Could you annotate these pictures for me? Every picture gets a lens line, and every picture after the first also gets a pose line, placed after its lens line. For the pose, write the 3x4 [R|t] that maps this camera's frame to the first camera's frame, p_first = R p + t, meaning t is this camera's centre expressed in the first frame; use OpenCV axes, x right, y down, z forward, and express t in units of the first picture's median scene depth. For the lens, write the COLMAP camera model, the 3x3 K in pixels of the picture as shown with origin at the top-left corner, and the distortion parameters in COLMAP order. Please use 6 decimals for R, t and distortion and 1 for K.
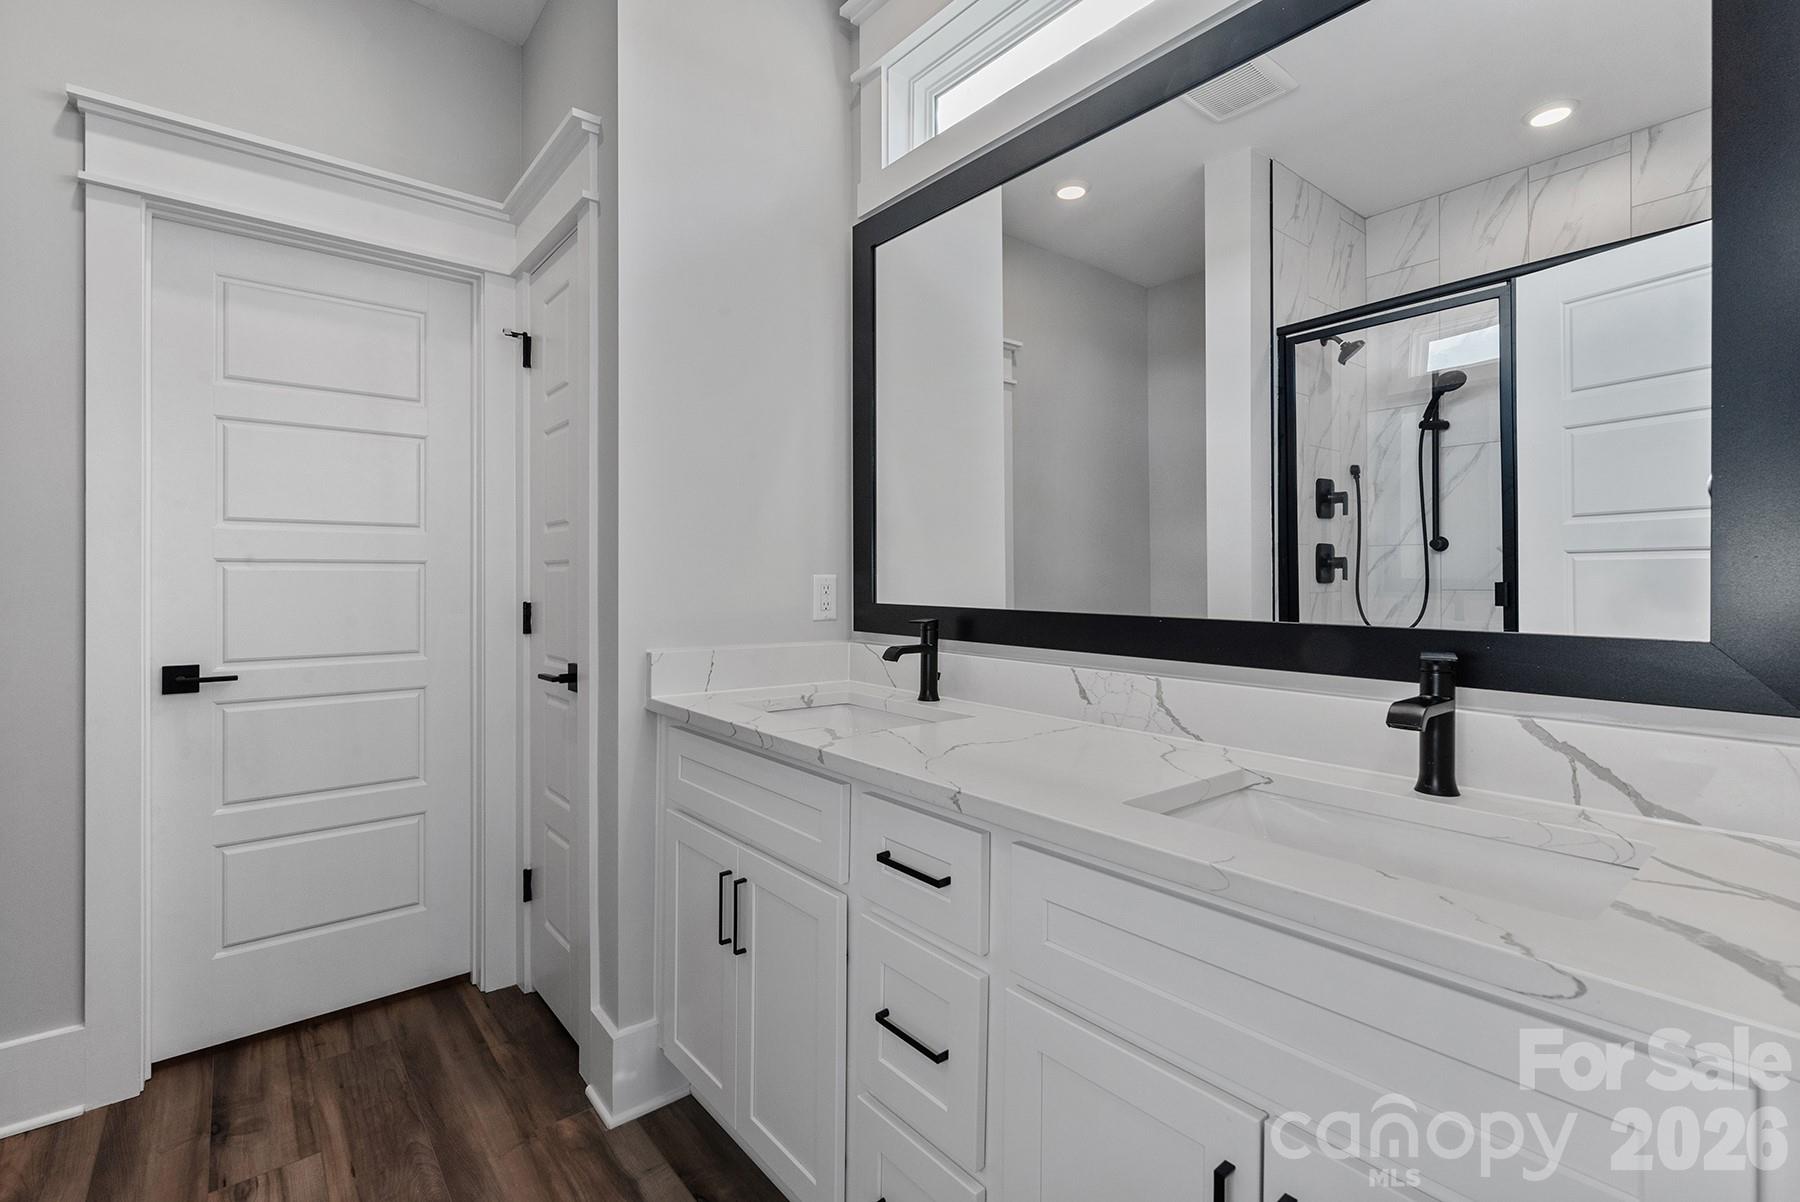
lens RADIAL K [[818.4, 0, 896.8], [0, 818.4, 588.6], [0, 0, 1]] dist [0.001753, -0.002278]
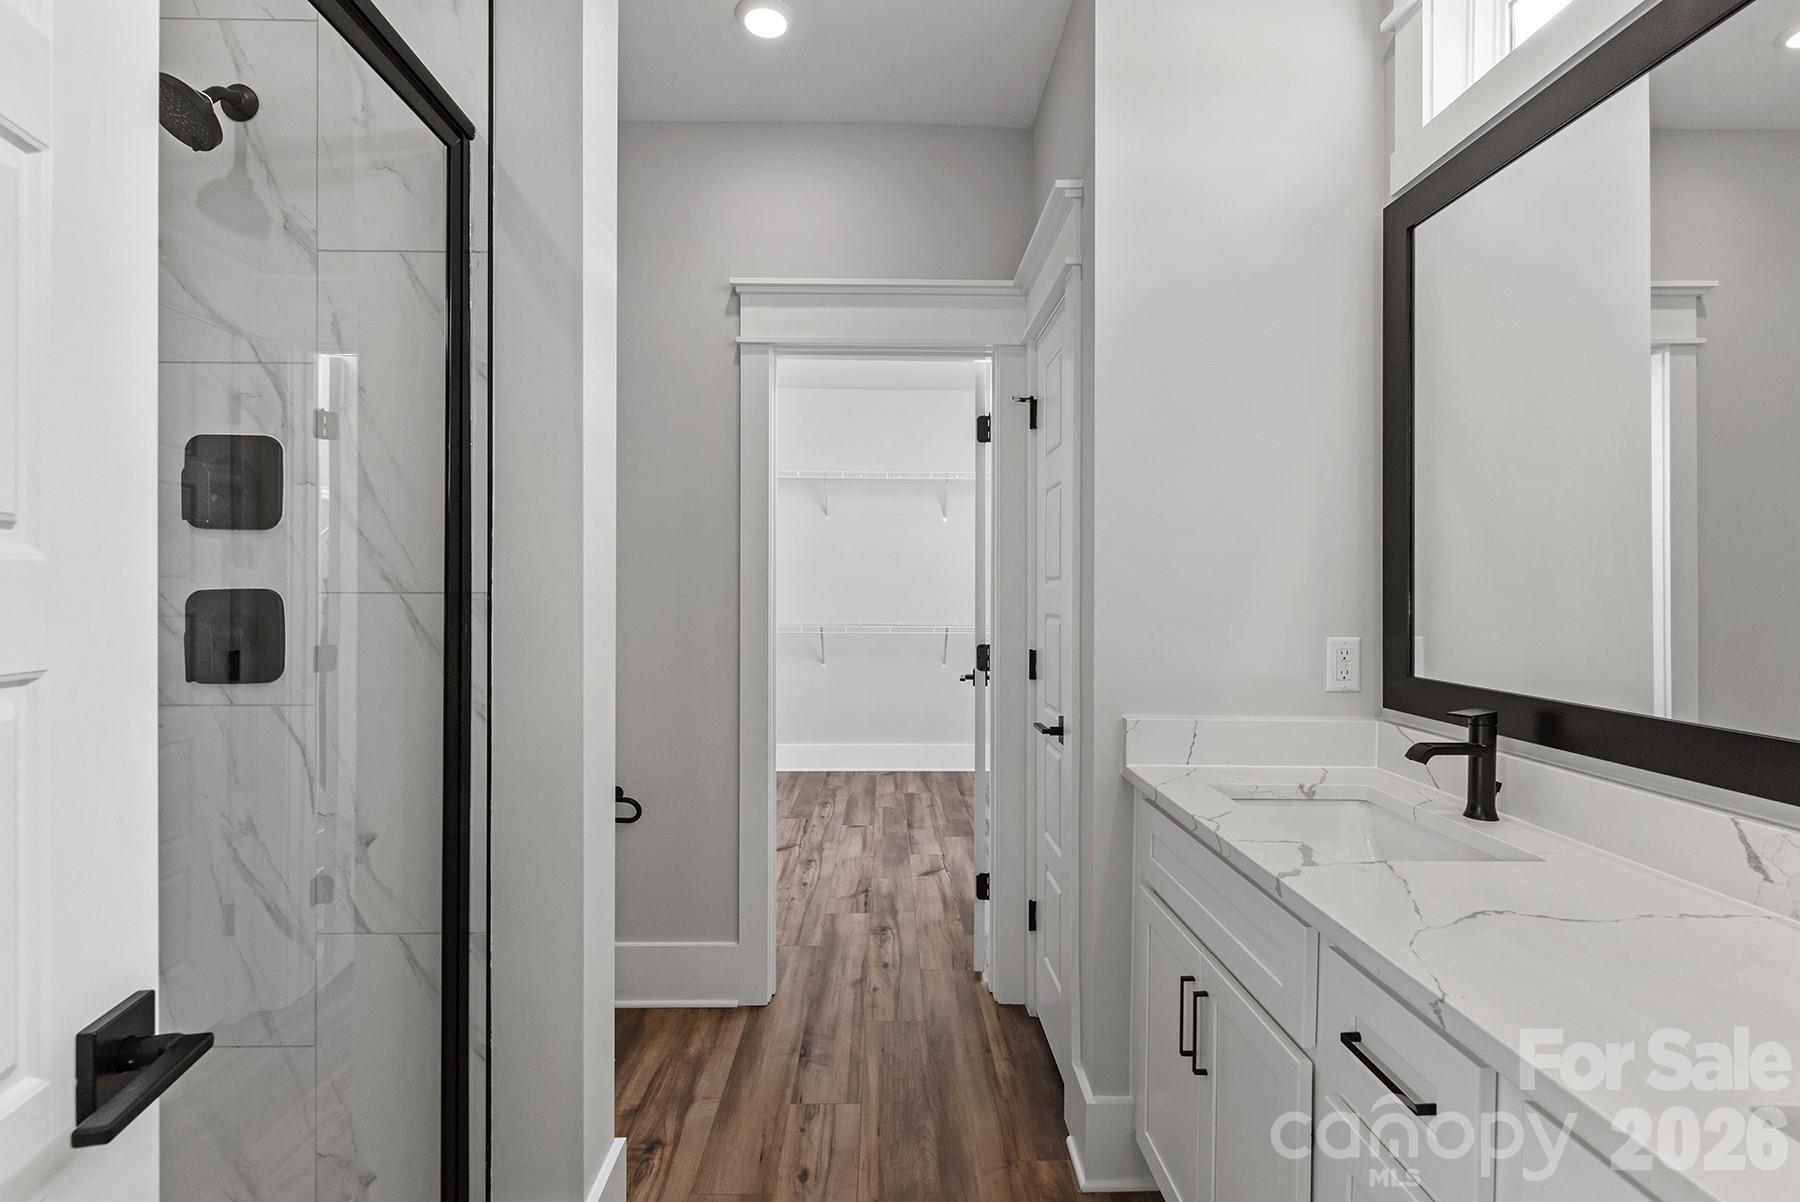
lens RADIAL K [[818.4, 0, 889.9], [0, 818.4, 596.6], [0, 0, 1]] dist [0.001753, -0.002278]
pose [[0.775210, 0.004790, -0.631686, 0.092451], [-0.003375, 0.999988, 0.003441, -0.068180], [0.631695, -0.000536, 0.775217, 0.072178]]
